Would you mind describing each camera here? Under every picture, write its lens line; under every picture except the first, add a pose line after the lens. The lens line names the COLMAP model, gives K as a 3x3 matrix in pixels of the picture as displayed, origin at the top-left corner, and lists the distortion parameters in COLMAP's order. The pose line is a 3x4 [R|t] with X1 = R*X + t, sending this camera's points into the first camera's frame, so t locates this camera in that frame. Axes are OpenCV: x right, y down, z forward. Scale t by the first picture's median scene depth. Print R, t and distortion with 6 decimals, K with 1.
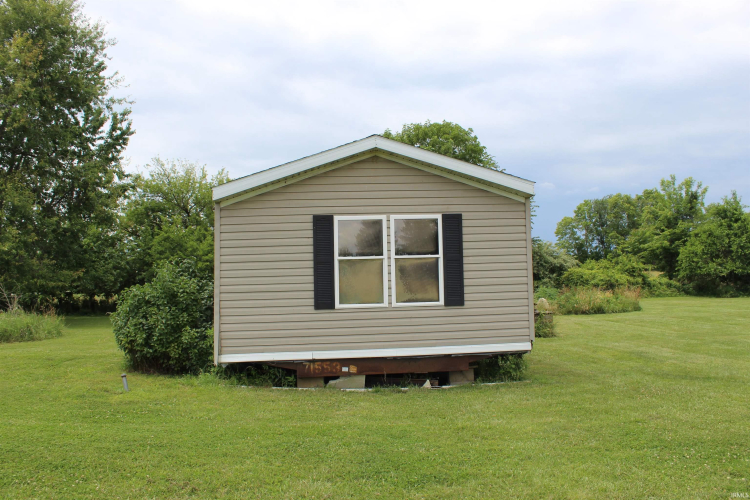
lens RADIAL K [[632.7, 0, 375.0], [0, 632.7, 250.0], [0, 0, 1]] dist [-0.158463, 0.143787]
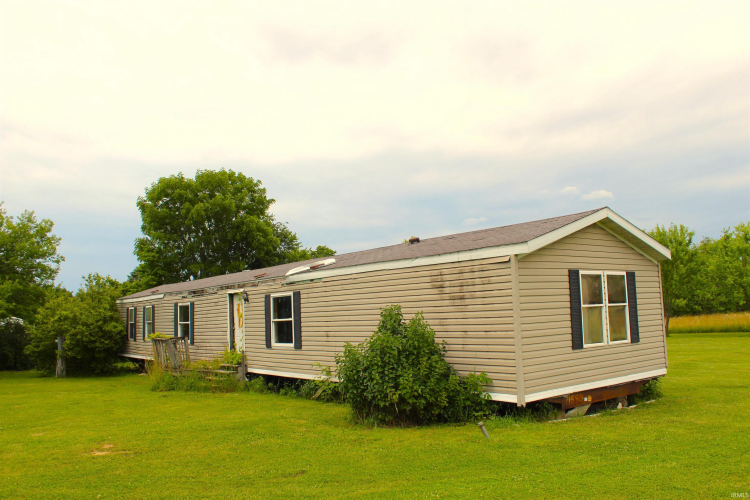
lens RADIAL K [[632.7, 0, 375.0], [0, 632.7, 250.0], [0, 0, 1]] dist [-0.158463, 0.143787]
pose [[0.841606, 0.051813, 0.537601, -1.019559], [-0.008292, 0.996510, -0.083061, 0.008510], [-0.540029, 0.065446, 0.839098, 0.213595]]
